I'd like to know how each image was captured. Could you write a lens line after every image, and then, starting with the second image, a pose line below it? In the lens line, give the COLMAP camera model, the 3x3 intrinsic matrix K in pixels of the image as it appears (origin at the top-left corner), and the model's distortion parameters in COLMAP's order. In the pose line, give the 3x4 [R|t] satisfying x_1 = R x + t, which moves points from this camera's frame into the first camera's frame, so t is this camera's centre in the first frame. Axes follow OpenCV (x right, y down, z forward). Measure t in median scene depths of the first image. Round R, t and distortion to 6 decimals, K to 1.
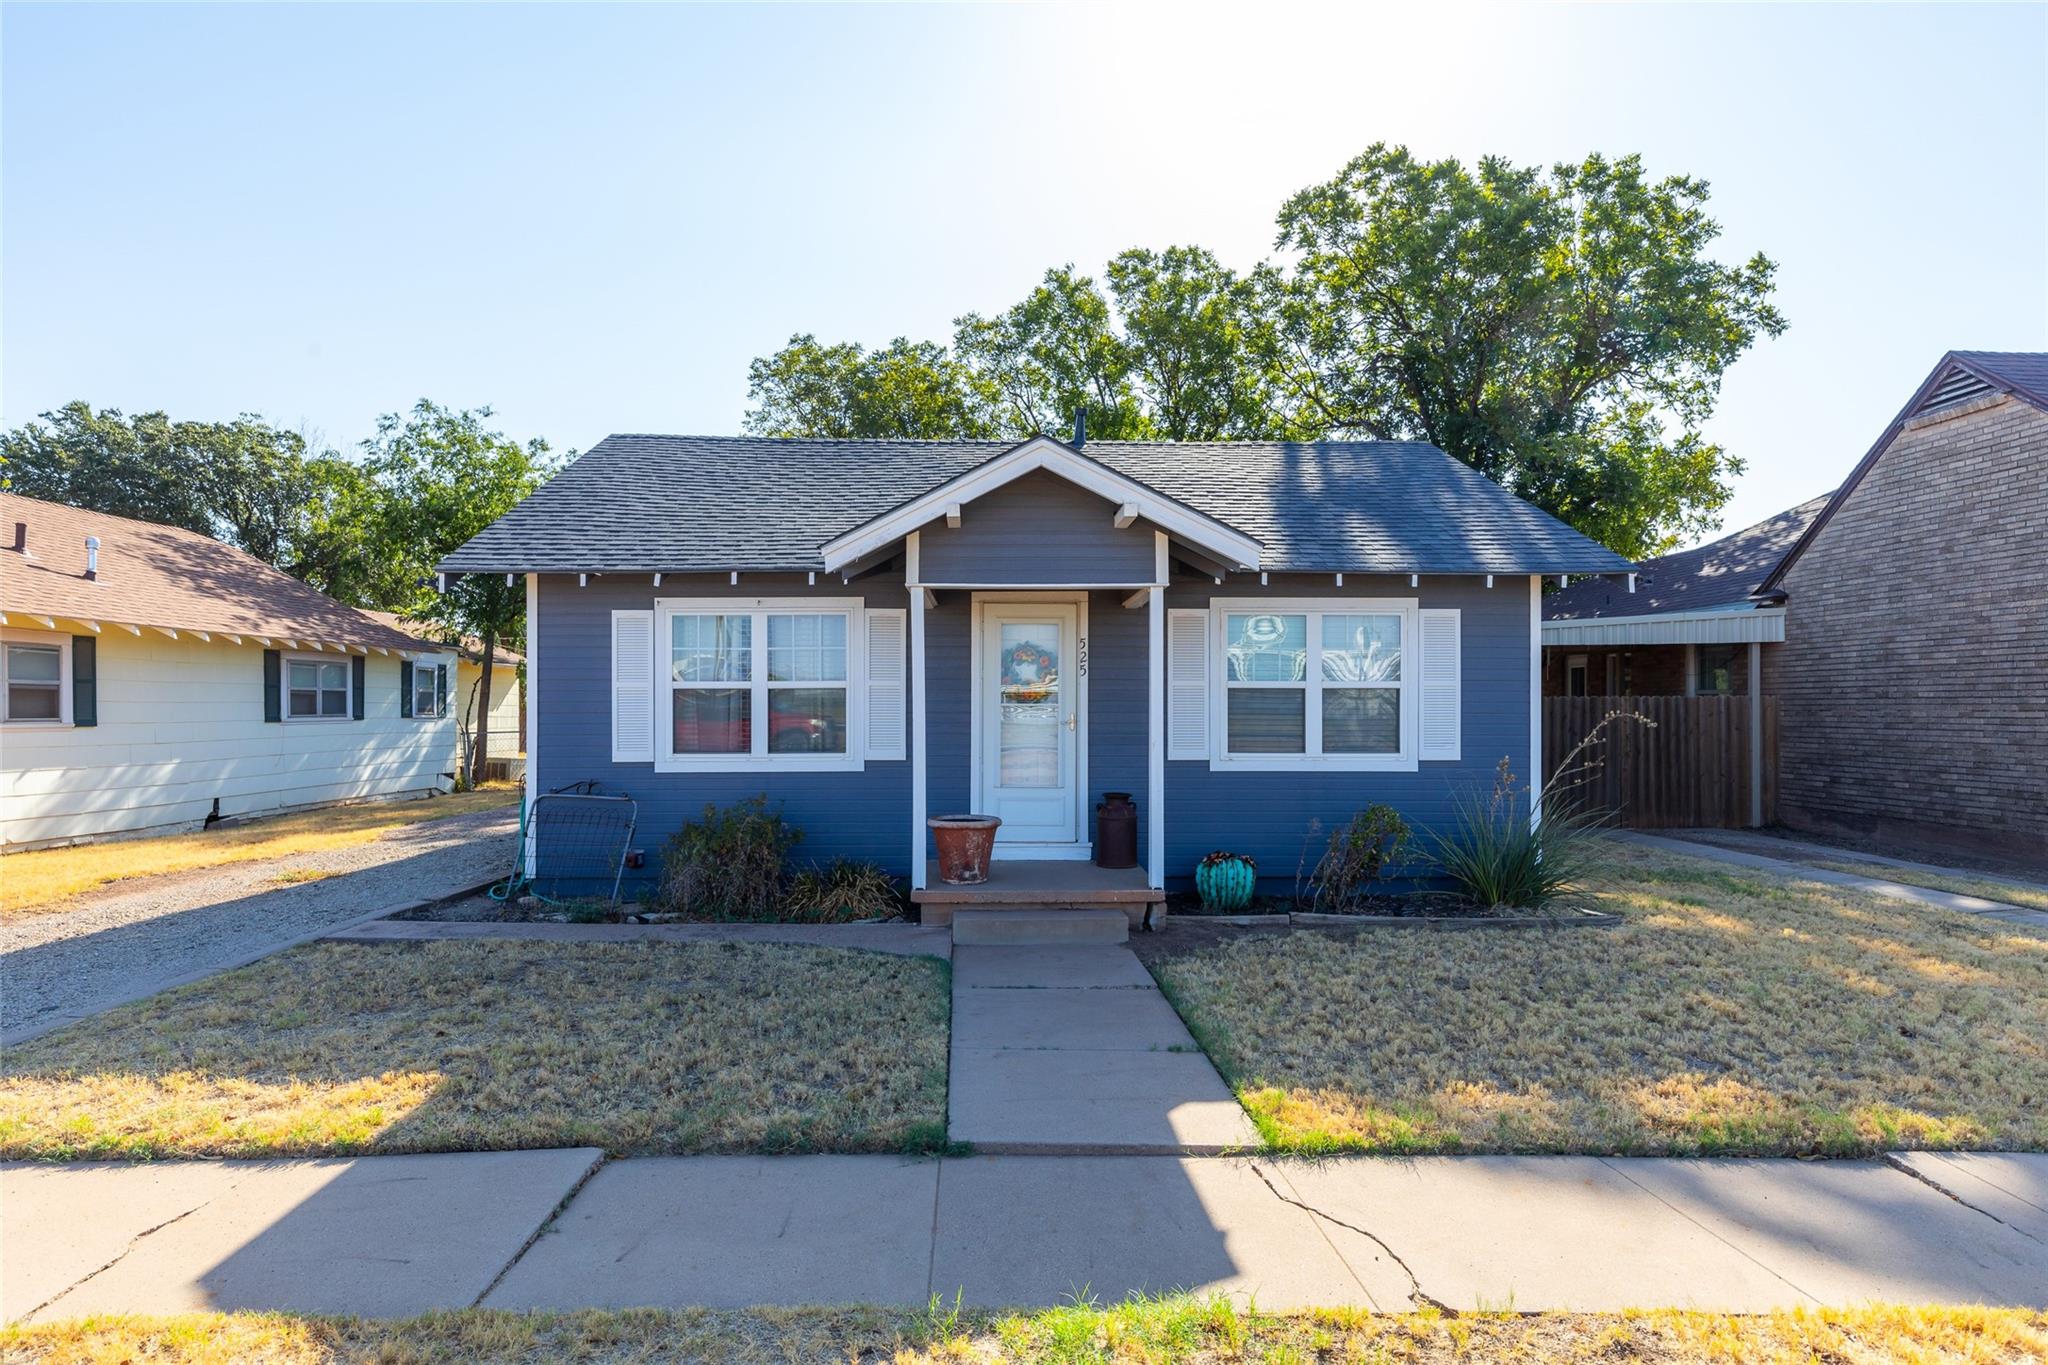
lens RADIAL K [[1155.6, 0, 1022.9], [0, 1155.6, 702.0], [0, 0, 1]] dist [-0.001010, 0.001036]
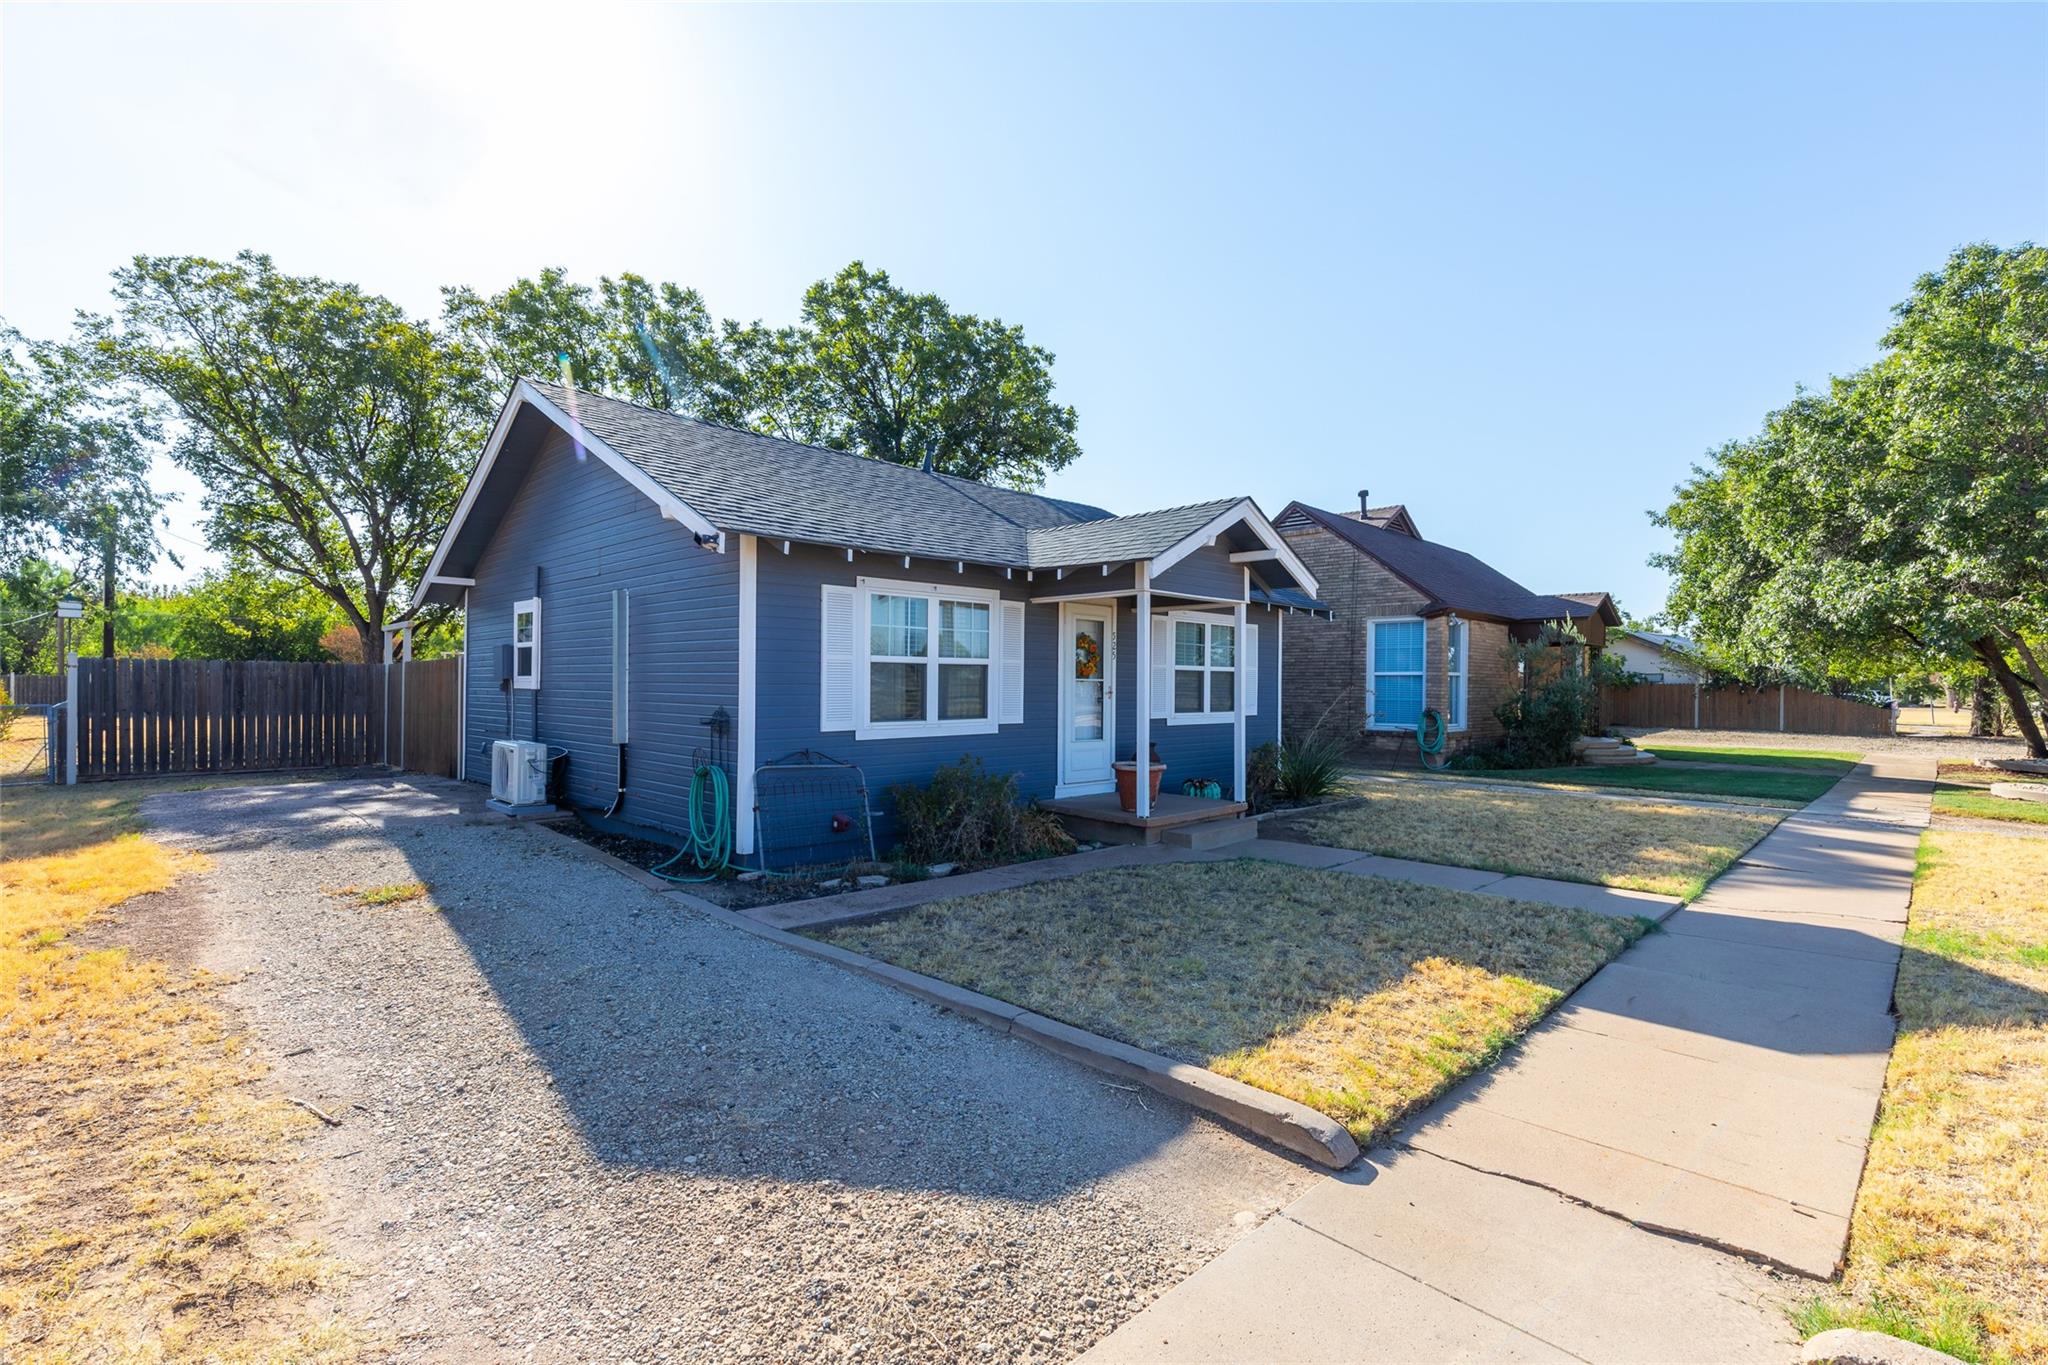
lens RADIAL K [[917.6, 0, 1025.0], [0, 917.6, 675.9], [0, 0, 1]] dist [0.007401, -0.001314]
pose [[0.719484, 0.011390, 0.694416, -0.785192], [-0.009199, 0.999934, -0.006871, 0.006269], [-0.694448, -0.001444, 0.719541, 0.283897]]
